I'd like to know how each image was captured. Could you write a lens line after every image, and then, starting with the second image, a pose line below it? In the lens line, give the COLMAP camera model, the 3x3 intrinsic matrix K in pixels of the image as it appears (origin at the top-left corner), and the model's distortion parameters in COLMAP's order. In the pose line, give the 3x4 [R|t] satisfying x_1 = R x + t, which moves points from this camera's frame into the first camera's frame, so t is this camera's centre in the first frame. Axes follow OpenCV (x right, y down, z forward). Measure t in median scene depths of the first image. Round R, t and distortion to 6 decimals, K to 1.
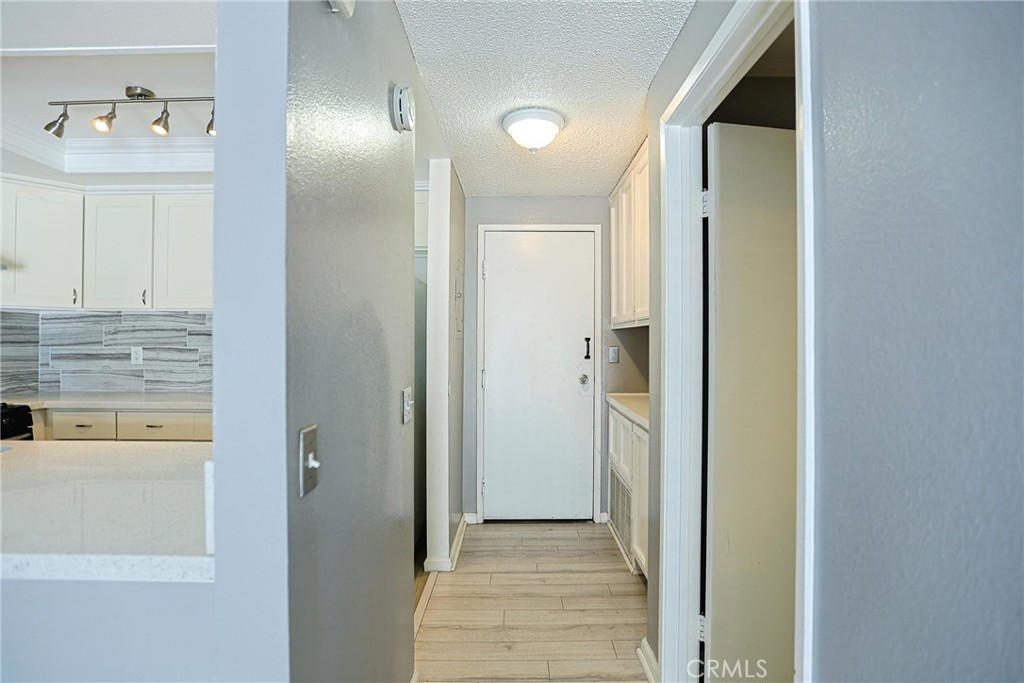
lens RADIAL K [[502.8, 0, 542.5], [0, 502.8, 337.7], [0, 0, 1]] dist [-0.050218, 0.017560]
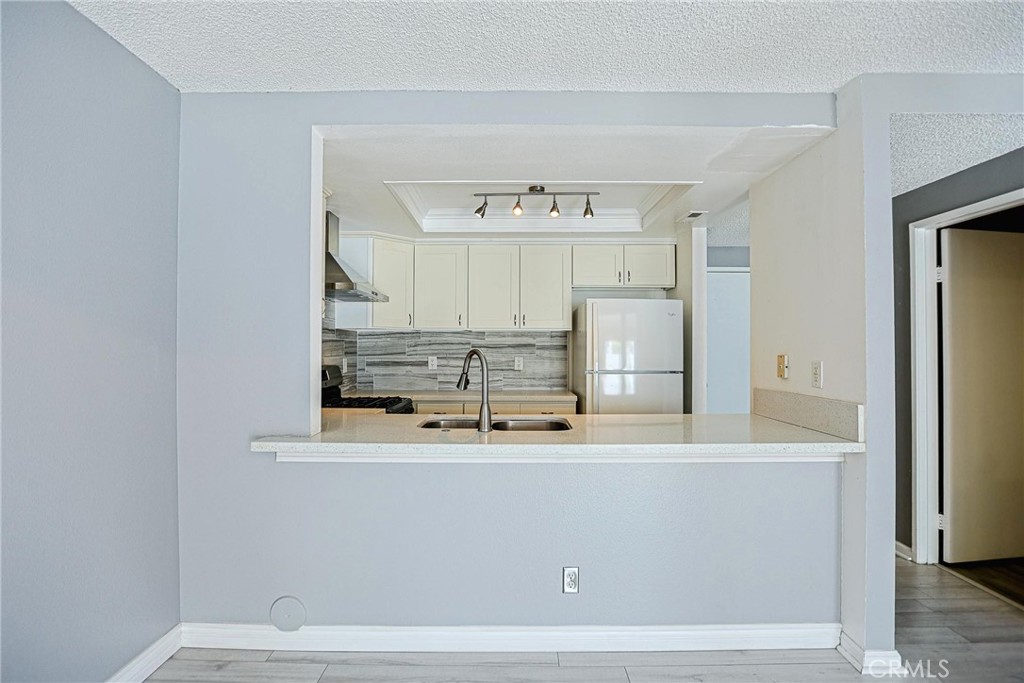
lens RADIAL K [[502.8, 0, 528.4], [0, 502.8, 341.1], [0, 0, 1]] dist [-0.050218, 0.017560]
pose [[0.999960, 0.000657, -0.008878, -0.555497], [-0.000716, 0.999978, -0.006630, -0.013743], [0.008873, 0.006636, 0.999939, -0.361847]]
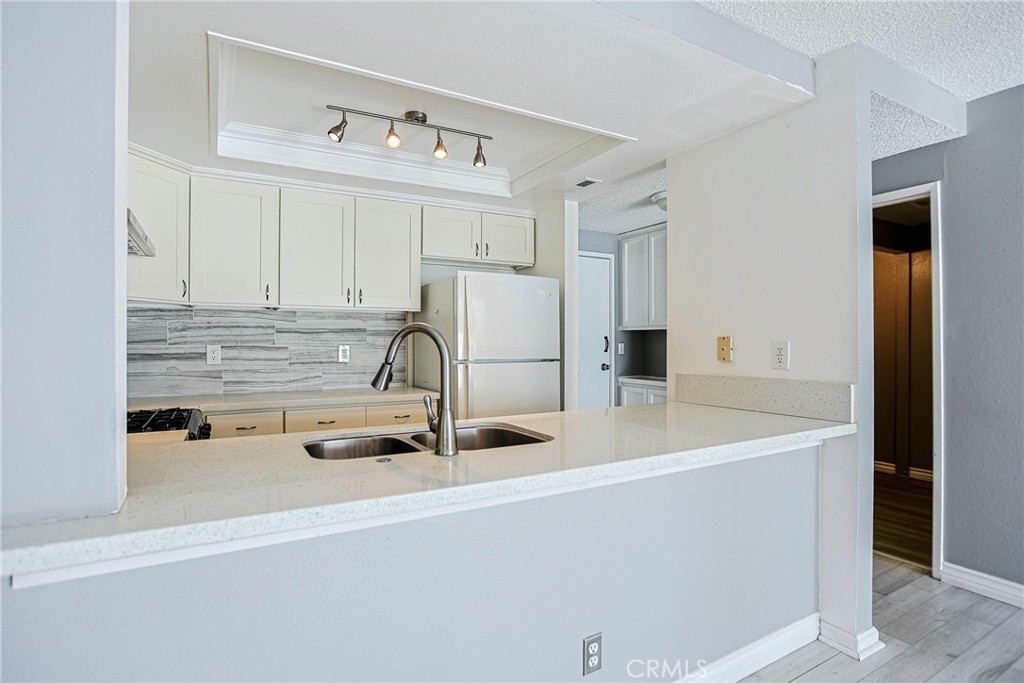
lens RADIAL K [[502.8, 0, 522.4], [0, 502.8, 340.4], [0, 0, 1]] dist [-0.050218, 0.017560]
pose [[0.873083, -0.000339, 0.487572, -0.774878], [-0.001485, 0.999993, 0.003355, 0.005828], [-0.487570, -0.003653, 0.873076, -0.079702]]
